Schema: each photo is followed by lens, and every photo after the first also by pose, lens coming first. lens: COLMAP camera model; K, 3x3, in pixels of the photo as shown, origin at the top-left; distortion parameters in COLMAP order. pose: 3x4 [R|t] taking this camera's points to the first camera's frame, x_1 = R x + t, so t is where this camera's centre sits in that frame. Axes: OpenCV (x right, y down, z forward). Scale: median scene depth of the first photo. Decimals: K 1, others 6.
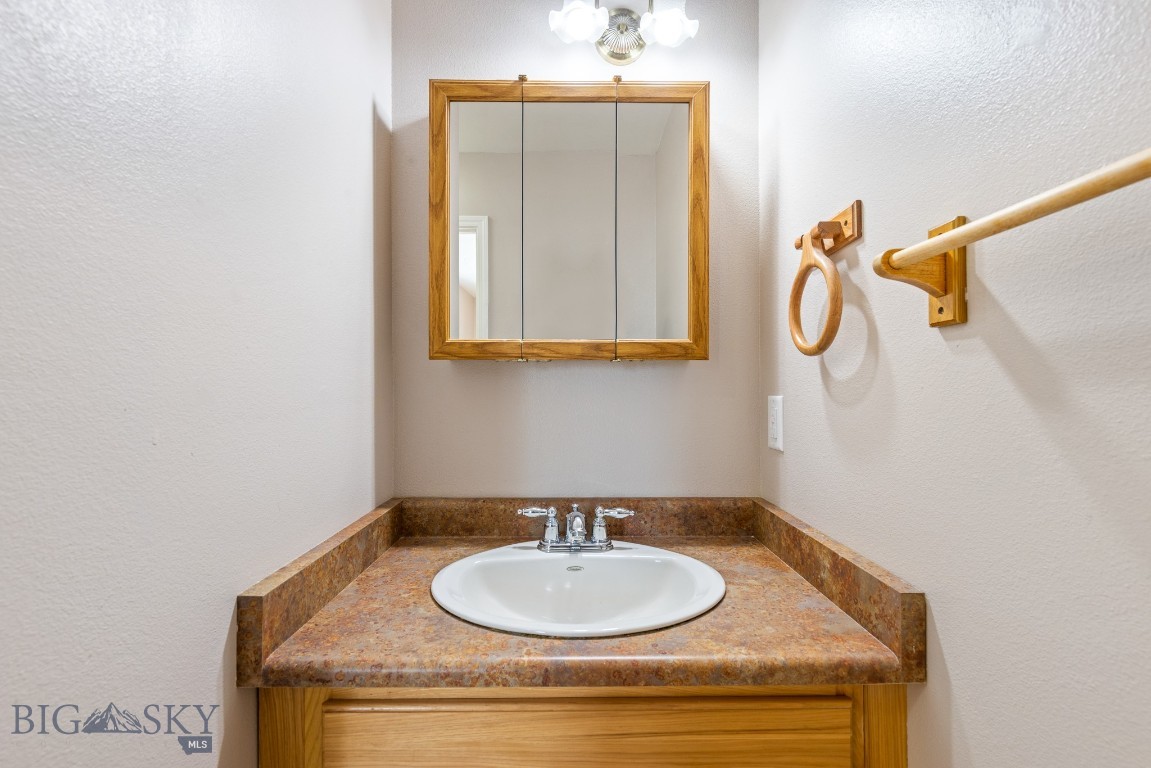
lens RADIAL K [[515.2, 0, 573.3], [0, 515.2, 383.9], [0, 0, 1]] dist [0.002851, 0.000860]
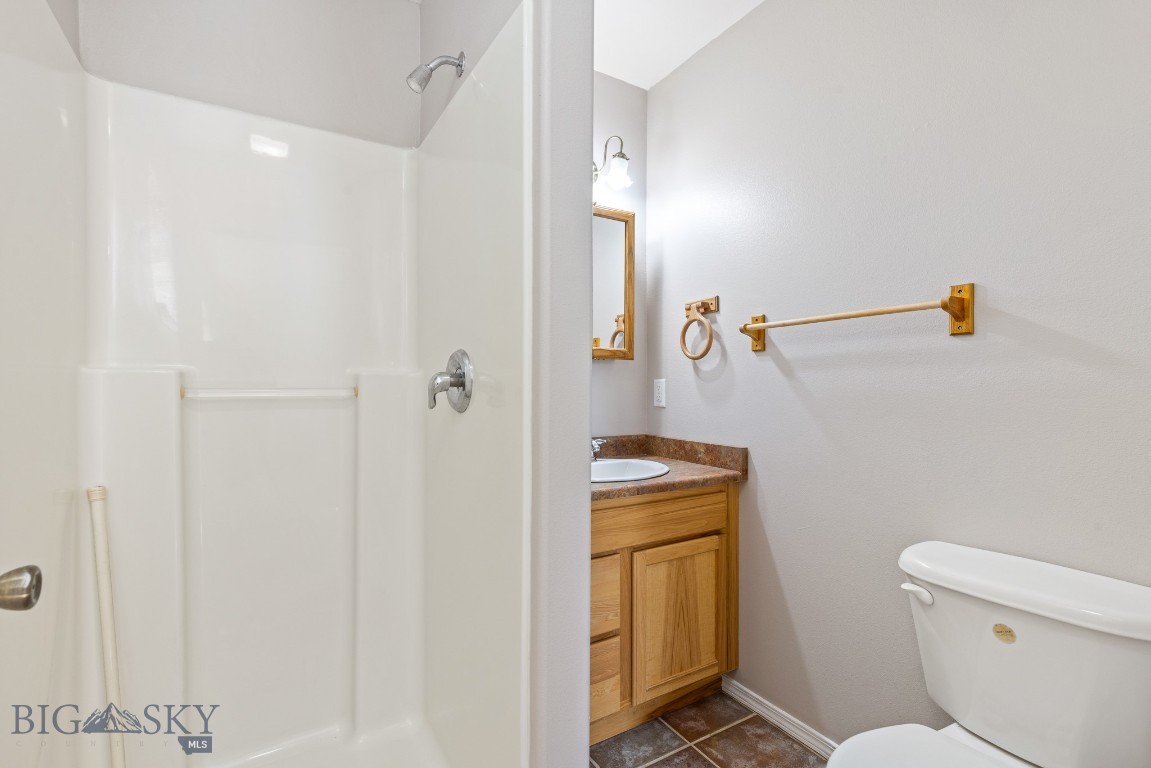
lens RADIAL K [[515.2, 0, 578.8], [0, 515.2, 391.0], [0, 0, 1]] dist [0.002851, 0.000860]
pose [[0.861644, -0.003456, 0.507502, -1.053775], [-0.005891, 0.999841, 0.016811, 0.043572], [-0.507479, -0.017475, 0.861487, -0.641853]]
